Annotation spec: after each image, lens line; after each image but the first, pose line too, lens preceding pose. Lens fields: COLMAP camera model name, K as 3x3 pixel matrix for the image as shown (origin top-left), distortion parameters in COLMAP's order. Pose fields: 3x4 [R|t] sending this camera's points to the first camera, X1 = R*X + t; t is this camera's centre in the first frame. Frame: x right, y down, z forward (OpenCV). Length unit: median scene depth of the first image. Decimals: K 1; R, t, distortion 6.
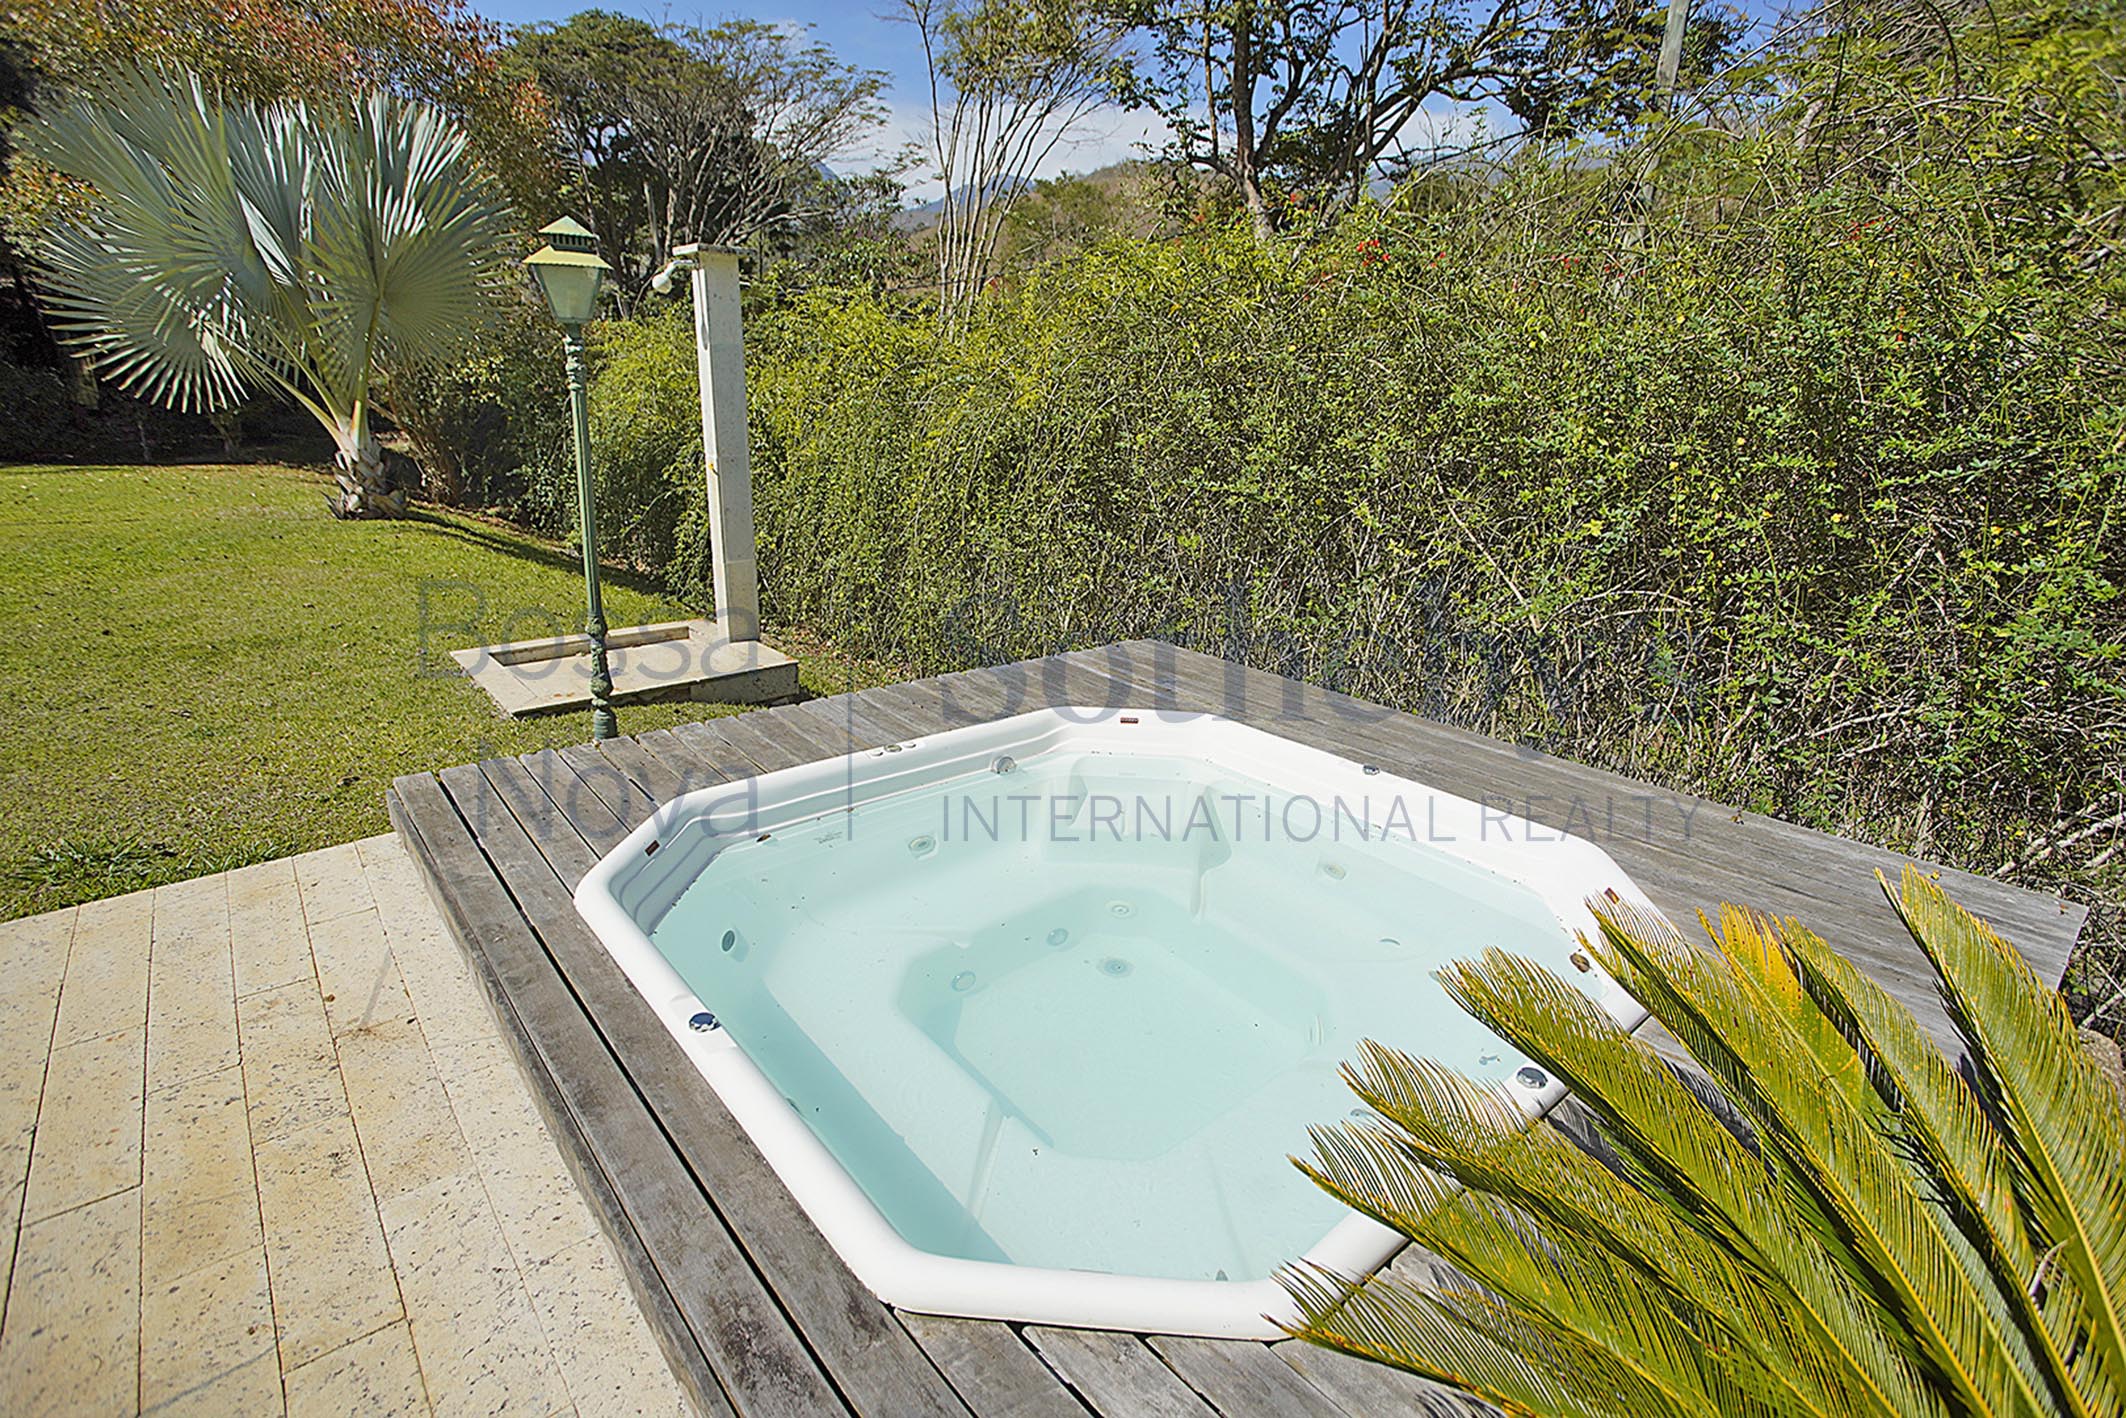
lens RADIAL K [[1049.3, 0, 1064.0], [0, 1049.3, 722.7], [0, 0, 1]] dist [-0.069015, 0.028771]
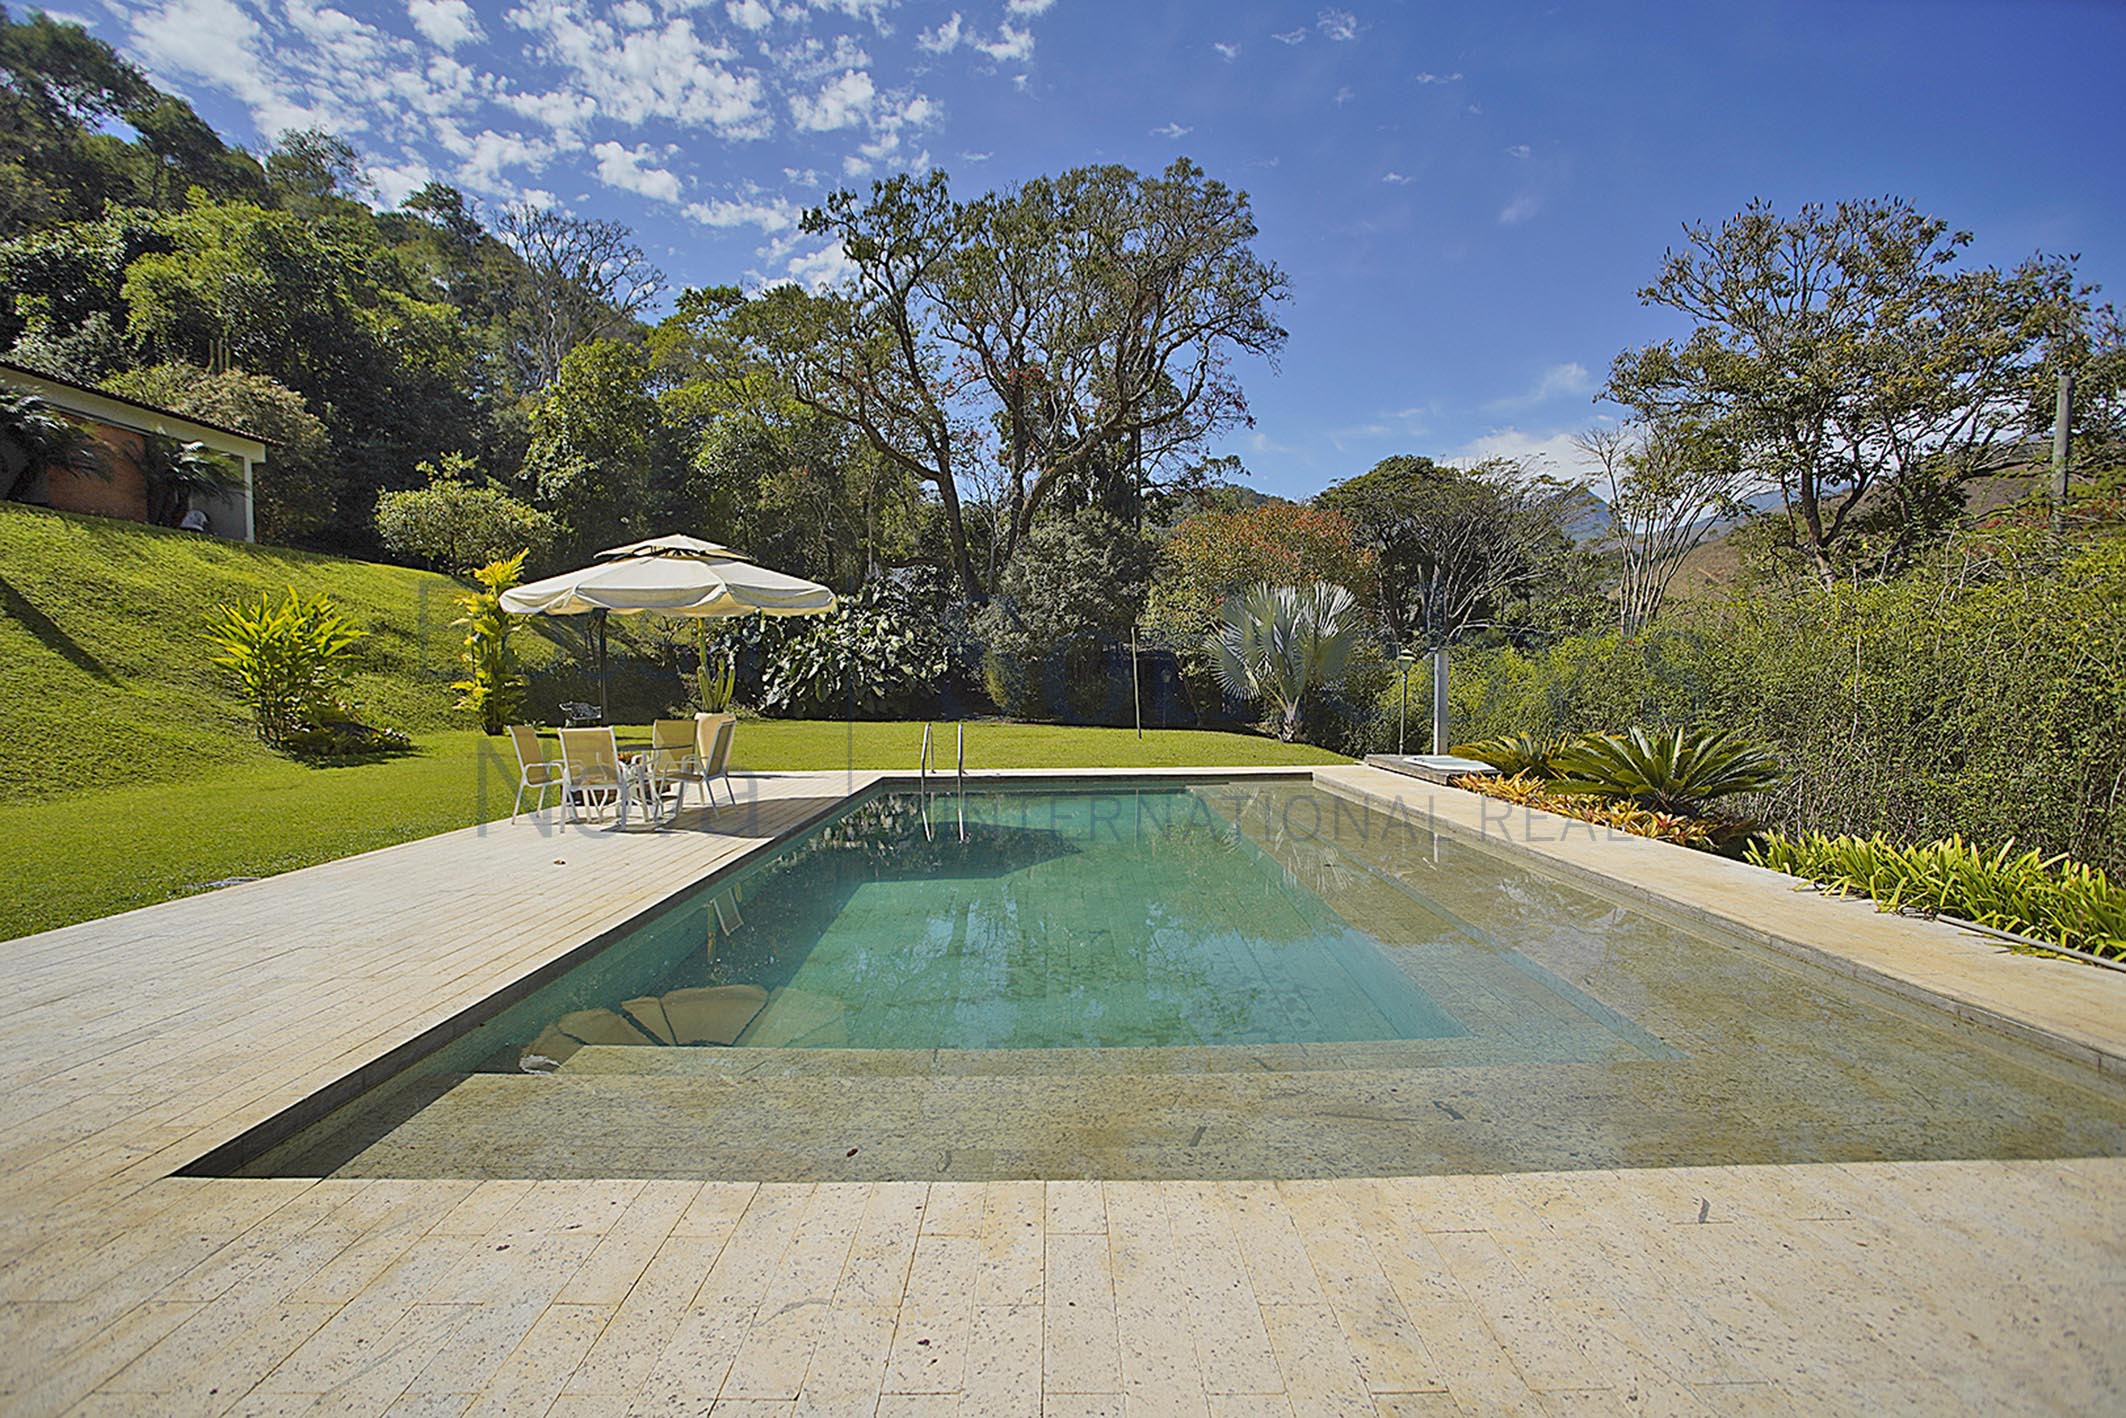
lens RADIAL K [[1052.5, 0, 1058.8], [0, 1052.5, 718.7], [0, 0, 1]] dist [-0.075434, 0.040336]
pose [[0.774779, -0.005225, -0.632211, 0.253248], [-0.183170, 0.955224, -0.232371, 0.234614], [0.605117, 0.295838, 0.739130, -0.660791]]
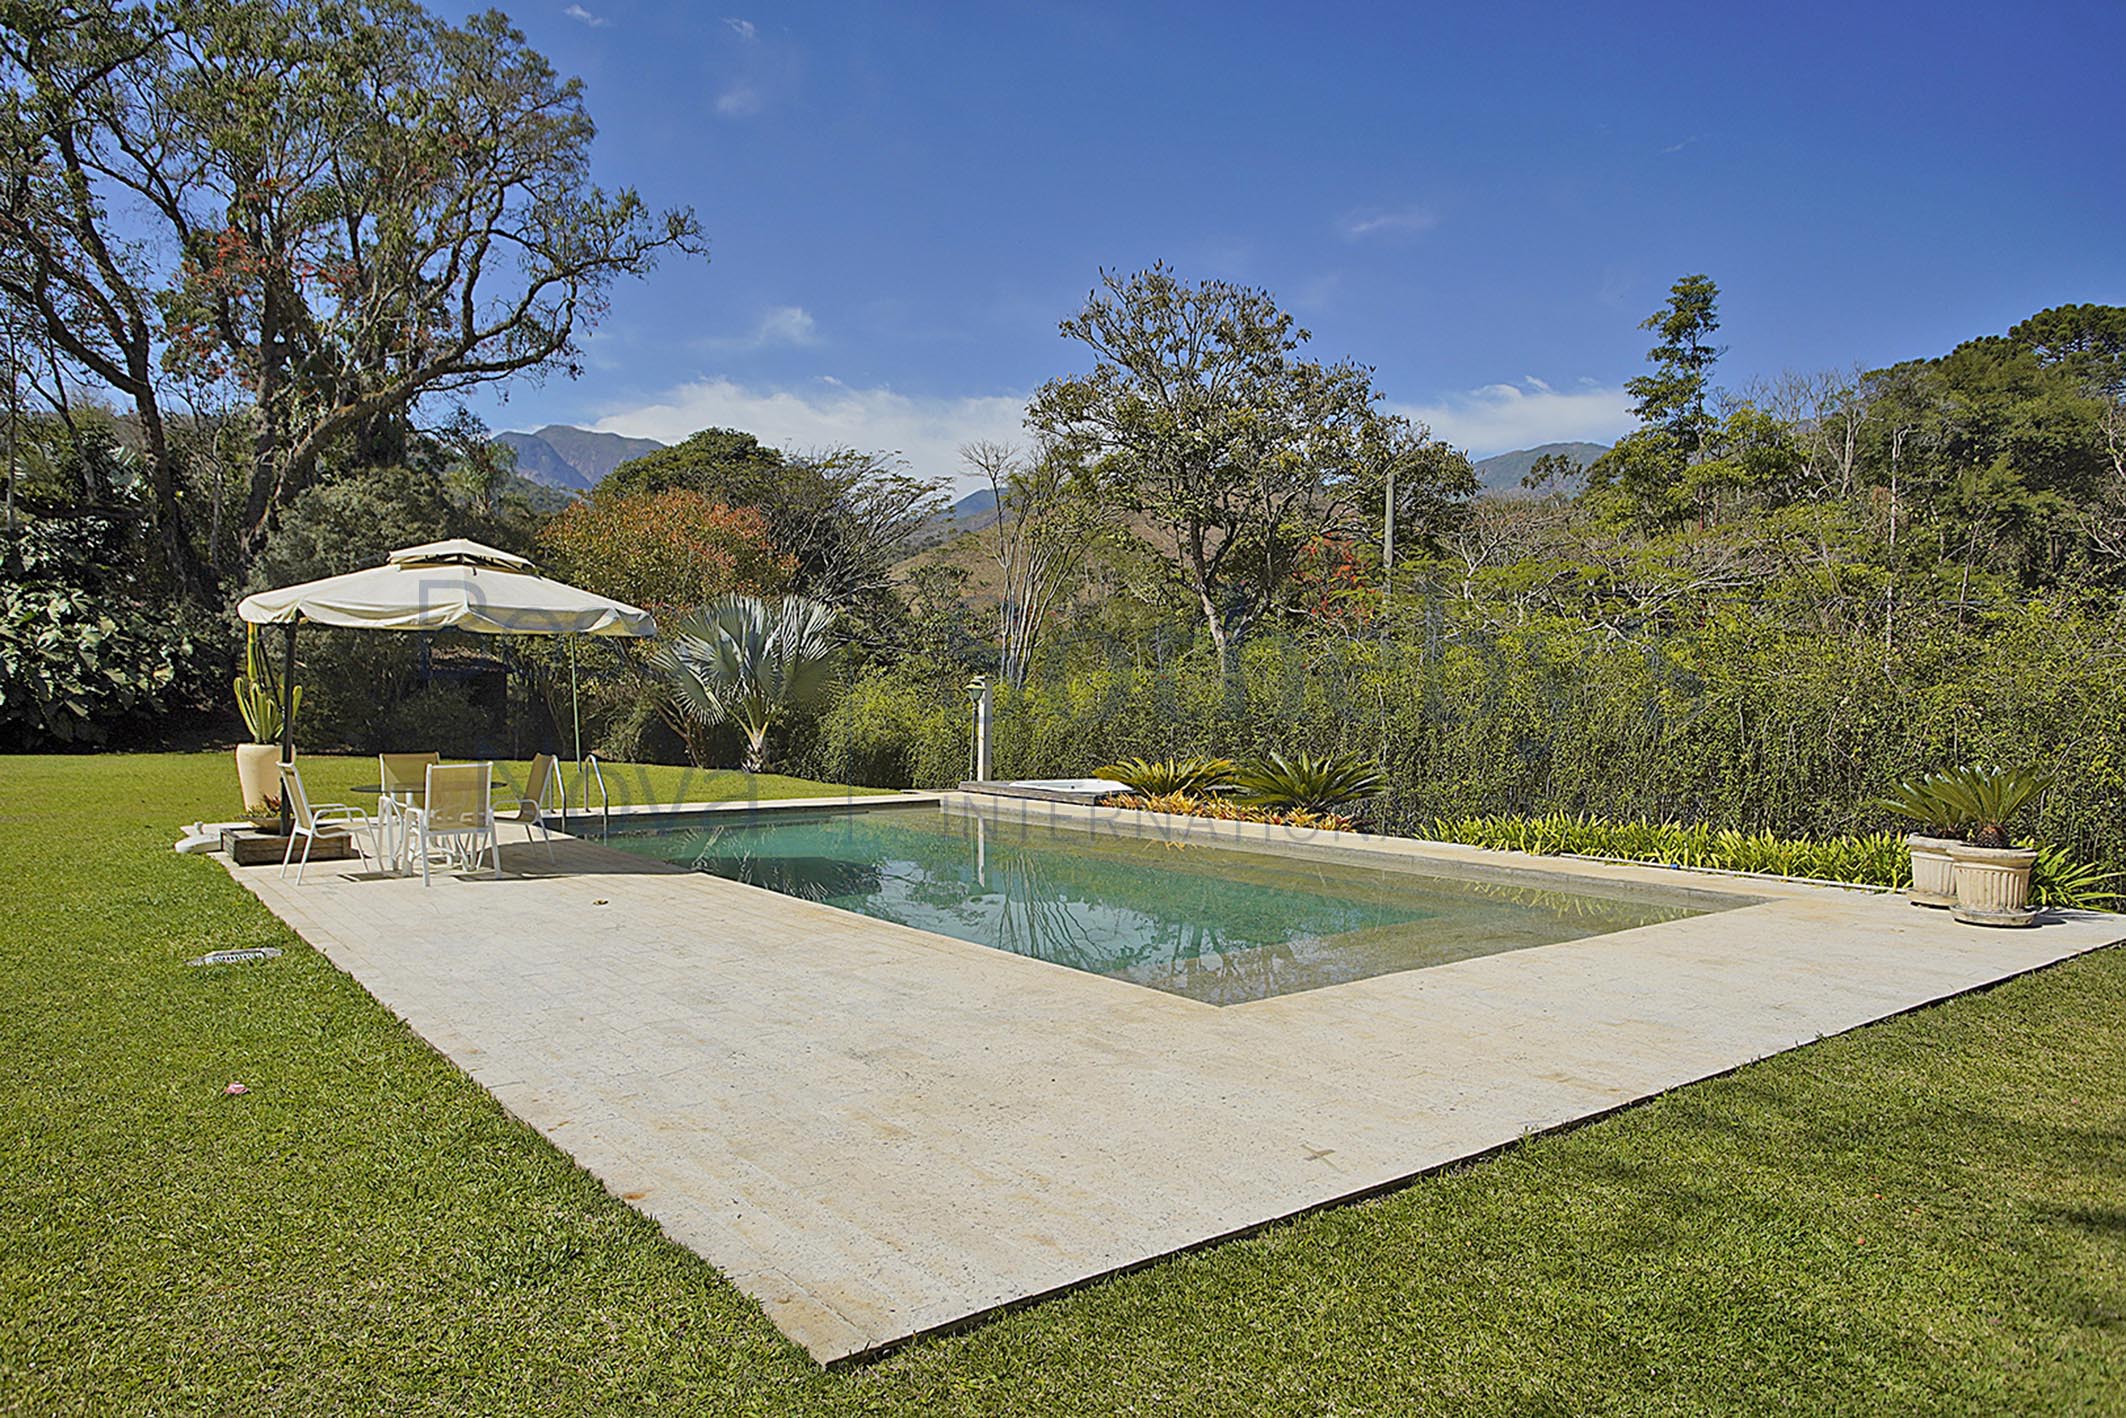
lens RADIAL K [[1397.0, 0, 1063.0], [0, 1397.0, 709.0], [0, 0, 1]] dist [-0.054132, 0.055913]
pose [[0.999418, -0.011465, -0.032114, 0.026082], [0.000681, 0.948301, -0.317371, 0.335018], [0.034092, 0.317164, 0.947758, -1.006874]]
